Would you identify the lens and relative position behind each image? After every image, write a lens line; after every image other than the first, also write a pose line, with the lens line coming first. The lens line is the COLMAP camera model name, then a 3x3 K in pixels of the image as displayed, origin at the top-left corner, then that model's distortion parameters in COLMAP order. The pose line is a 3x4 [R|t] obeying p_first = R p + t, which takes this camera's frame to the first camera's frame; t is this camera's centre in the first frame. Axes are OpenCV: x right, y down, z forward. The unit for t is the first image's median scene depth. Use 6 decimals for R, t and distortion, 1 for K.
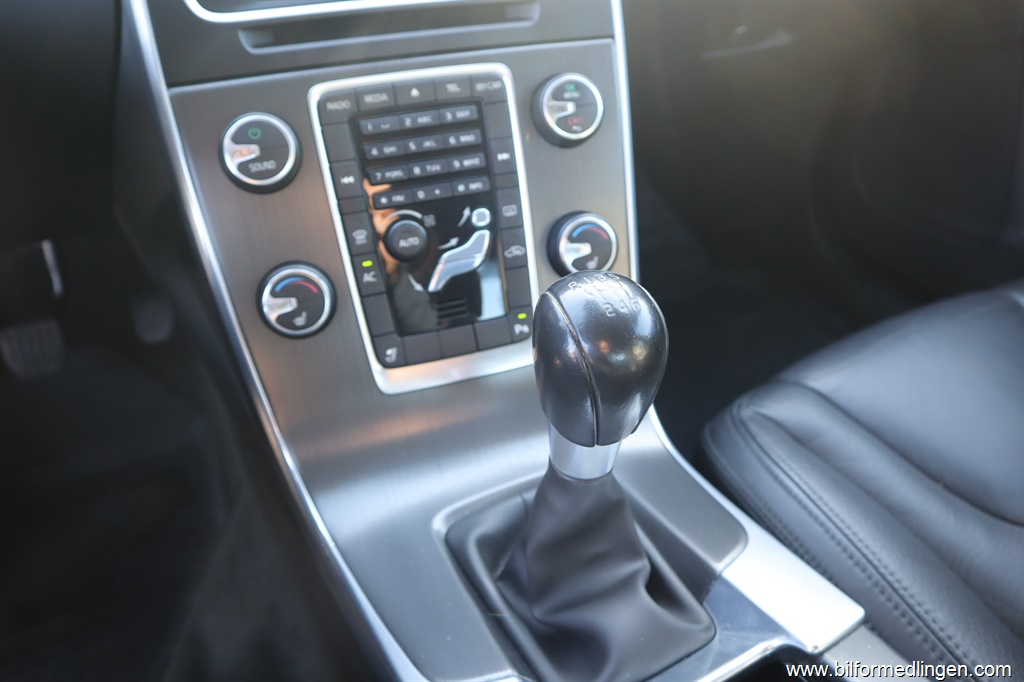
lens RADIAL K [[711.3, 0, 516.1], [0, 711.3, 340.2], [0, 0, 1]] dist [-0.125191, 0.079041]
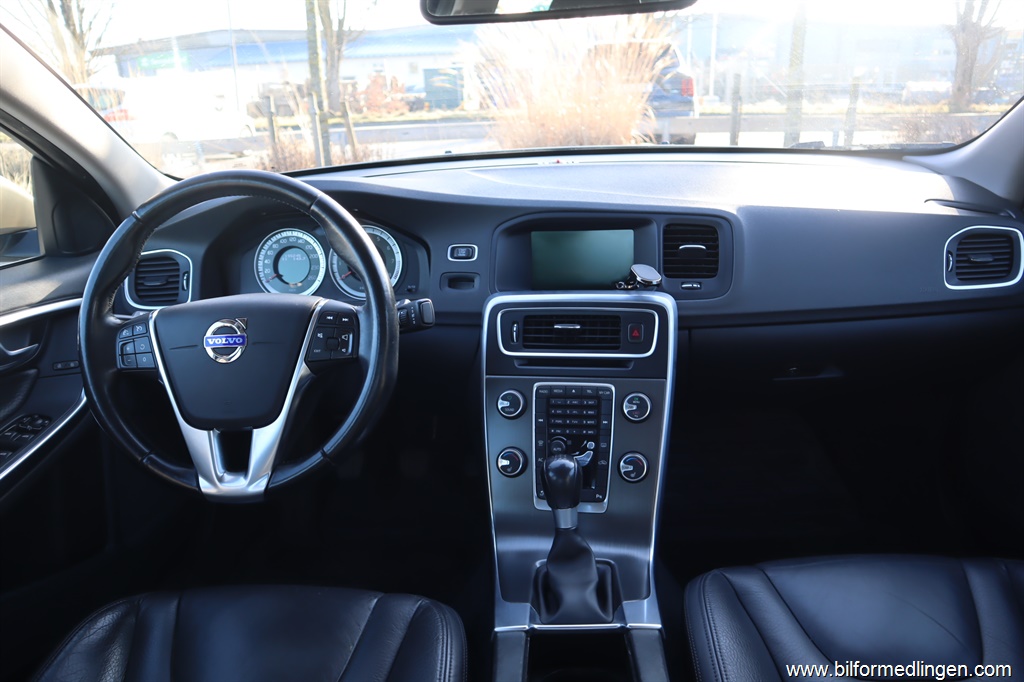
lens RADIAL K [[711.3, 0, 516.1], [0, 711.3, 340.2], [0, 0, 1]] dist [-0.125191, 0.079041]
pose [[0.867745, 0.129597, -0.479815, 0.841407], [-0.257689, 0.942824, -0.211375, 0.062002], [0.424988, 0.307062, 0.851527, -1.259364]]
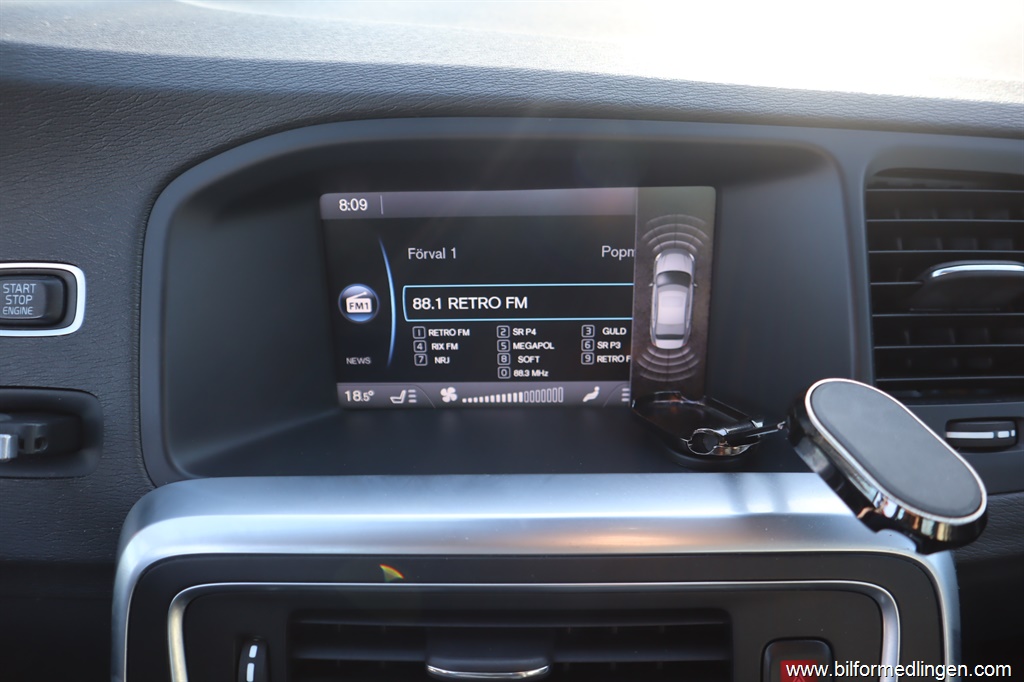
lens RADIAL K [[711.3, 0, 516.1], [0, 711.3, 340.2], [0, 0, 1]] dist [-0.125191, 0.079041]
pose [[0.939467, 0.150609, -0.307763, -0.059021], [-0.192045, 0.975321, -0.108938, -0.744879], [0.283760, 0.161448, 0.945206, 0.389286]]
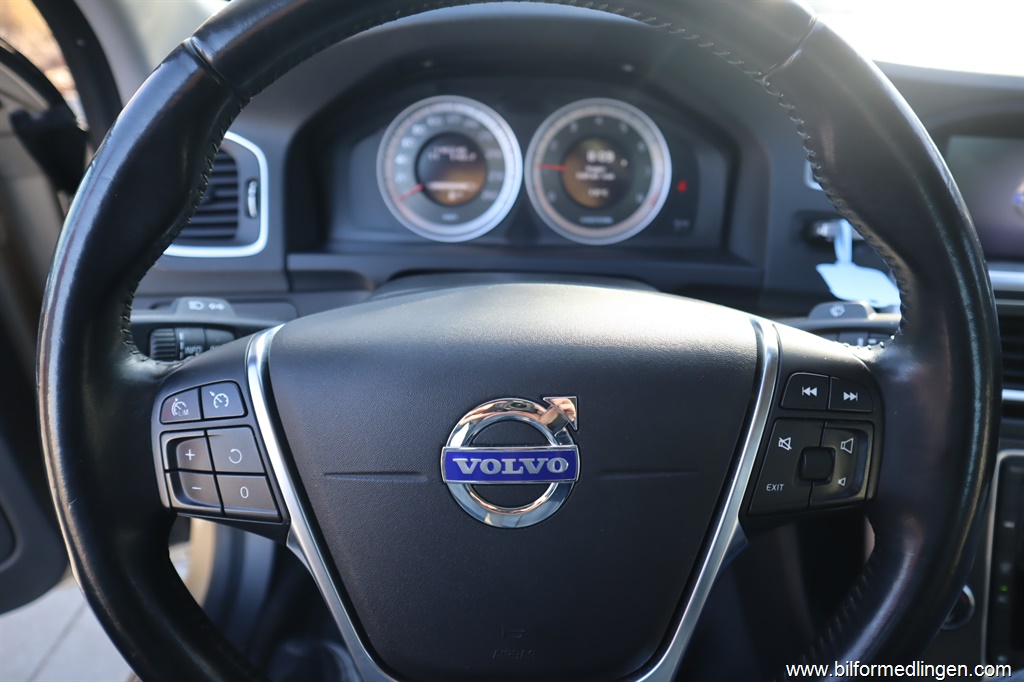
lens RADIAL K [[711.3, 0, 516.1], [0, 711.3, 340.2], [0, 0, 1]] dist [-0.125191, 0.079041]
pose [[0.875802, 0.241401, -0.417968, -0.563980], [-0.288131, 0.956206, -0.051479, -0.216664], [0.387237, 0.165514, 0.907002, -0.537496]]
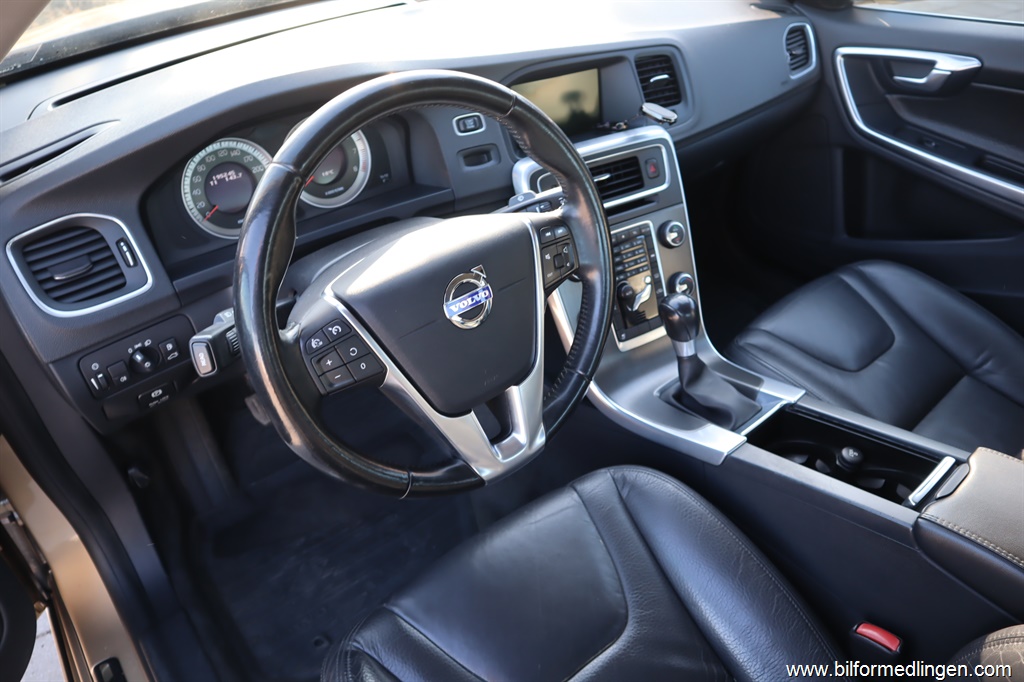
lens RADIAL K [[711.3, 0, 516.1], [0, 711.3, 340.2], [0, 0, 1]] dist [-0.125191, 0.079041]
pose [[0.977841, -0.136750, 0.158516, -0.978709], [0.135258, 0.990604, 0.020212, -0.071938], [-0.159790, 0.001676, 0.987150, -1.515034]]
